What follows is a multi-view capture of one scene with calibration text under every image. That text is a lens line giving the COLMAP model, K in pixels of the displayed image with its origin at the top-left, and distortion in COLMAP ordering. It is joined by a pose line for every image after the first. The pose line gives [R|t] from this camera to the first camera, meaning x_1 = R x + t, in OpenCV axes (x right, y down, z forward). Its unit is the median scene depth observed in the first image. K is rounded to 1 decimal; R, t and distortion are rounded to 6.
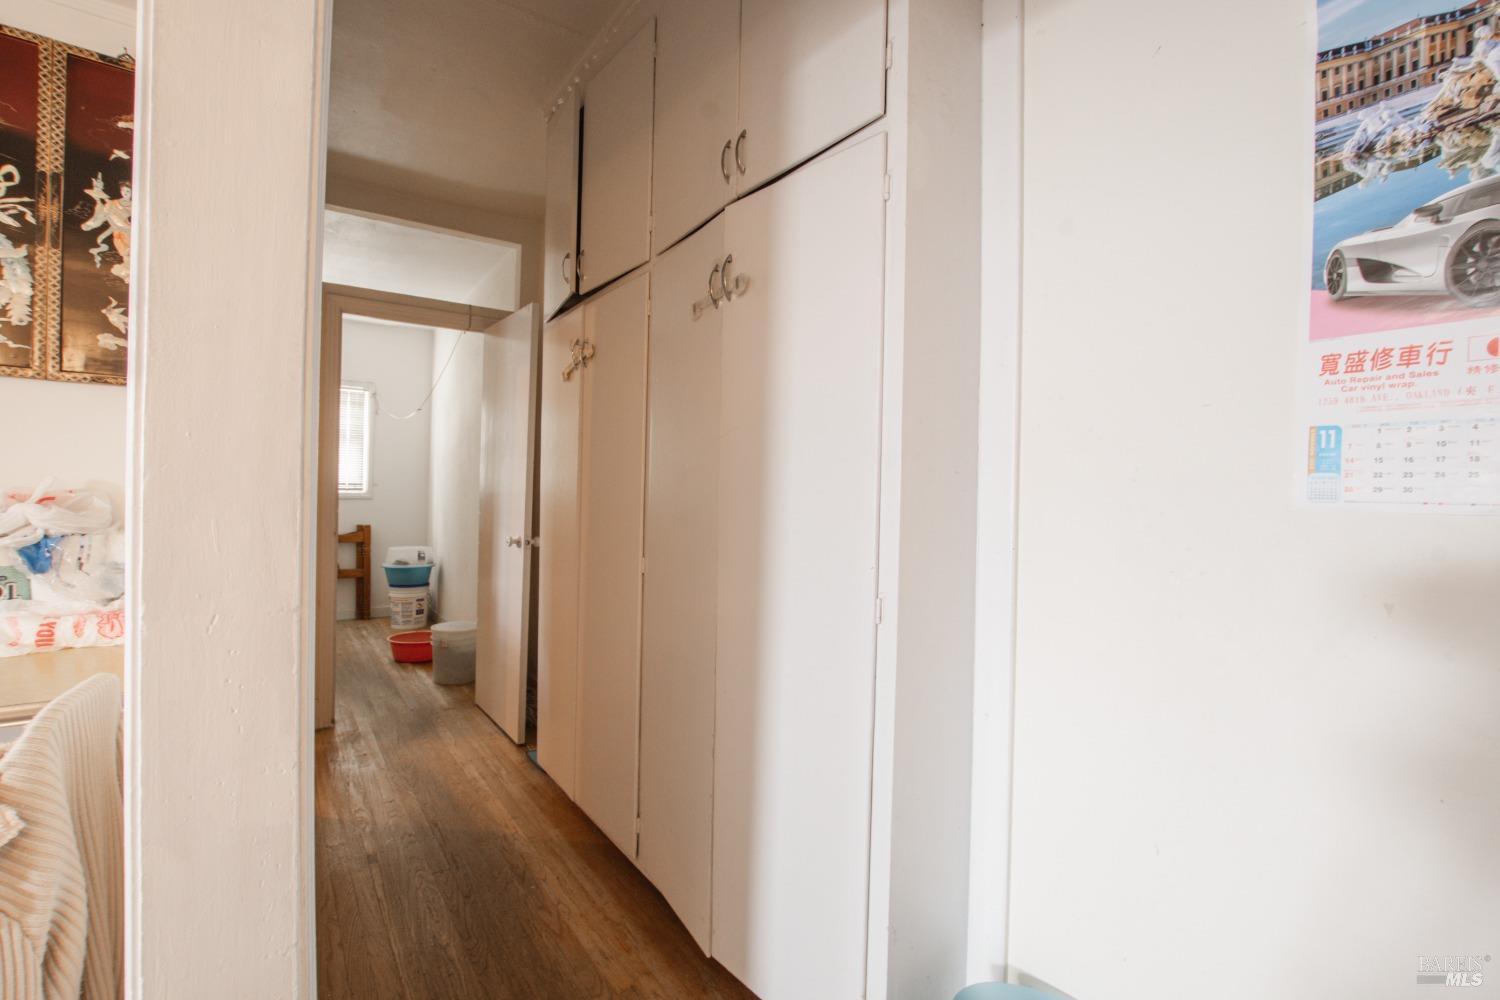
lens RADIAL K [[688.0, 0, 741.7], [0, 688.0, 500.5], [0, 0, 1]] dist [-0.030403, 0.004652]
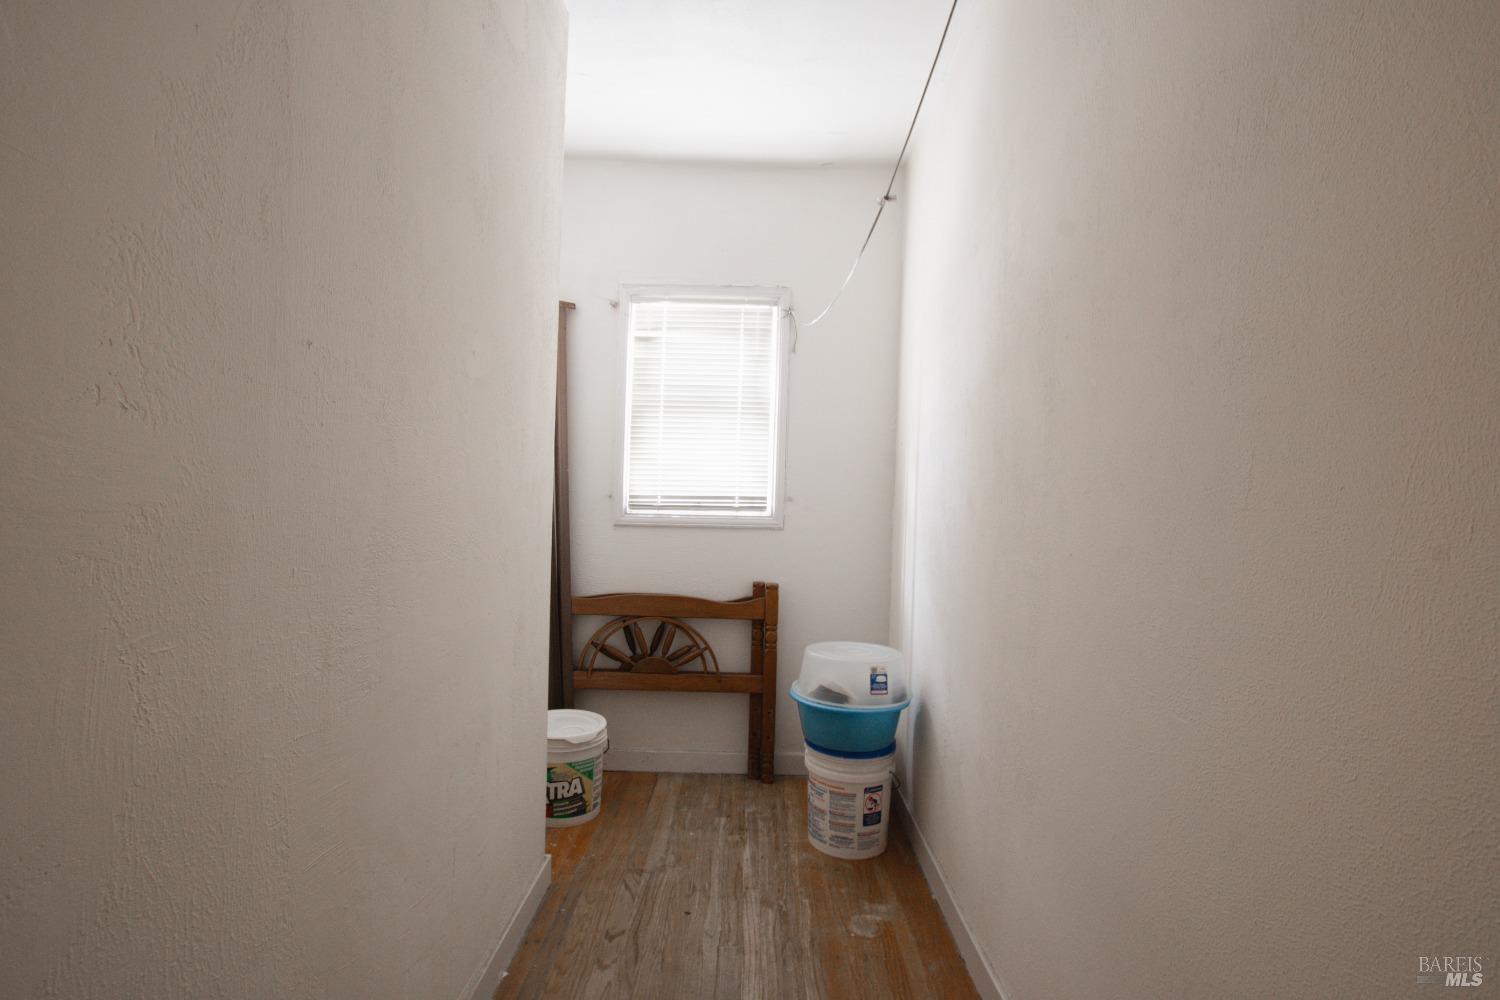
lens RADIAL K [[688.0, 0, 741.7], [0, 688.0, 500.5], [0, 0, 1]] dist [-0.030403, 0.004652]
pose [[0.812541, 0.007486, -0.582856, -0.298057], [-0.016429, 0.999814, -0.010062, -0.018114], [0.582672, 0.017752, 0.812513, 0.620402]]
